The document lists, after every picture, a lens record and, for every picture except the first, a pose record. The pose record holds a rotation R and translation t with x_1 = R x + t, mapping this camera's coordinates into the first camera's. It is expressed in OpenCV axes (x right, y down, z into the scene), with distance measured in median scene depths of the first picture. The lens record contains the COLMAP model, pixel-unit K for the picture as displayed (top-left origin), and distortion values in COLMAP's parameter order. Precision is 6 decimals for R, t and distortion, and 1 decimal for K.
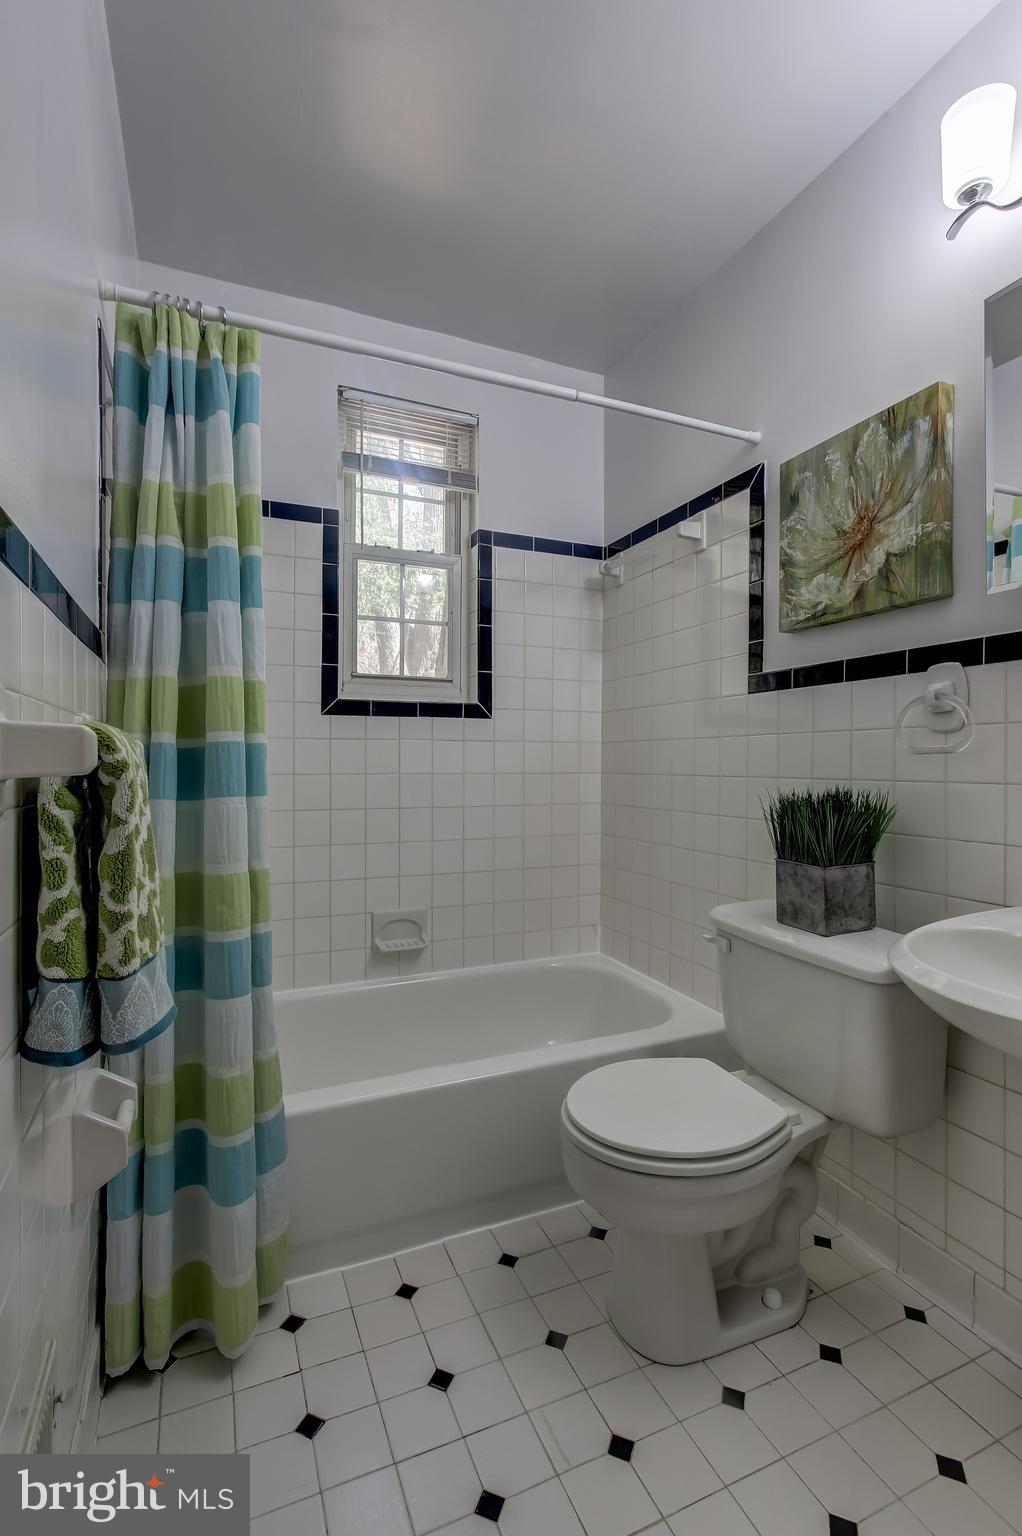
lens RADIAL K [[713.7, 0, 507.2], [0, 713.7, 763.6], [0, 0, 1]] dist [-0.026834, 0.004177]
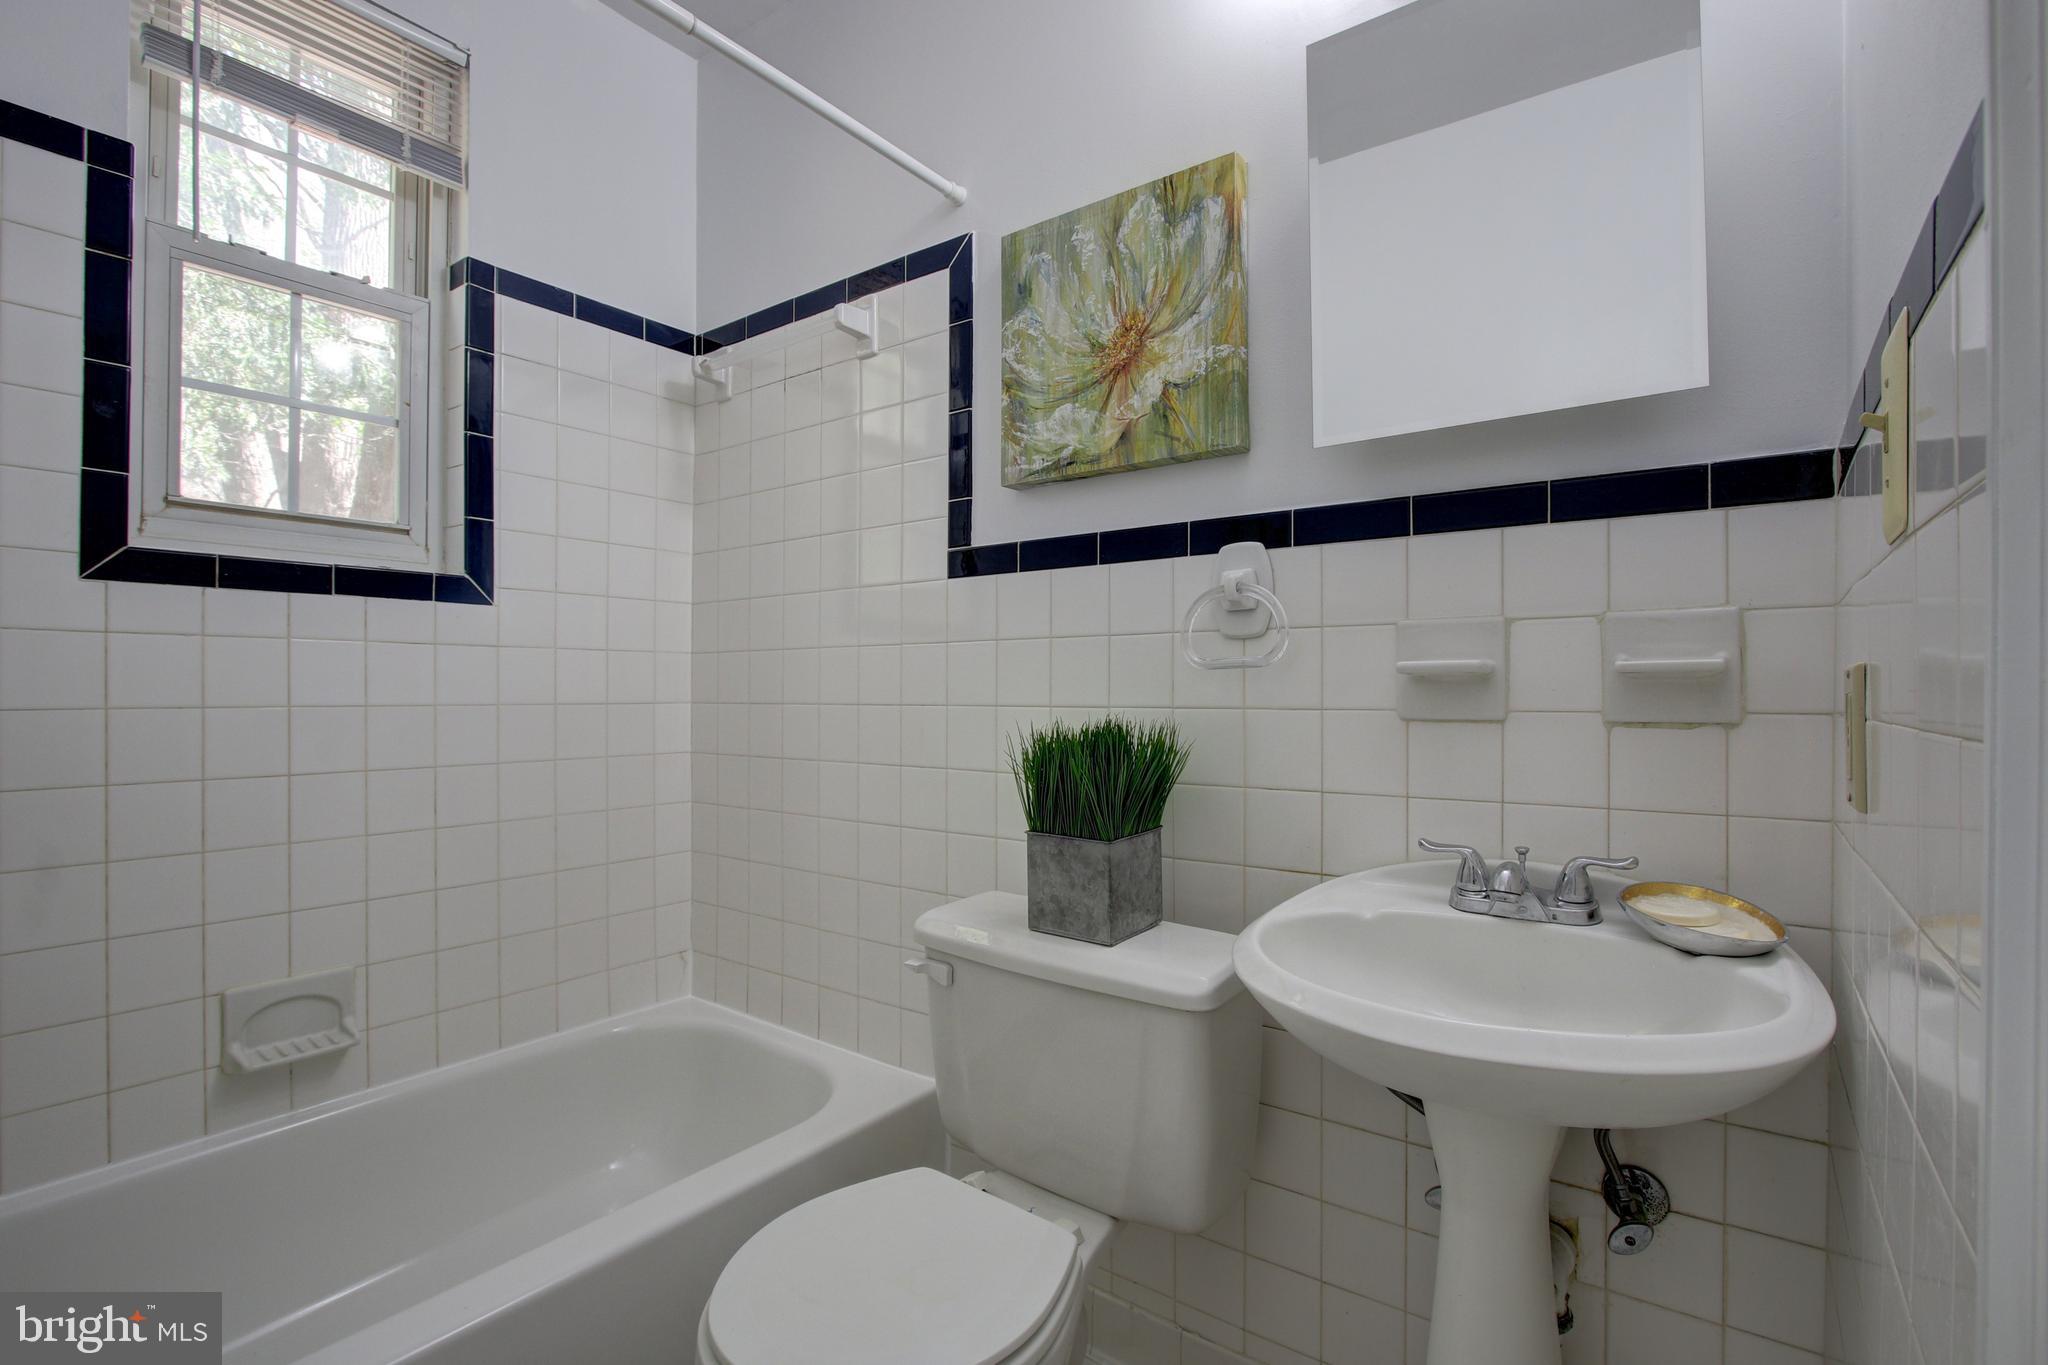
lens RADIAL K [[951.5, 0, 1021.0], [0, 951.5, 687.4], [0, 0, 1]] dist [-0.026834, 0.004177]
pose [[0.863240, -0.002319, 0.504788, -0.044826], [0.003996, 0.999990, -0.002240, 0.004517], [-0.504777, 0.003951, 0.863241, 0.197787]]
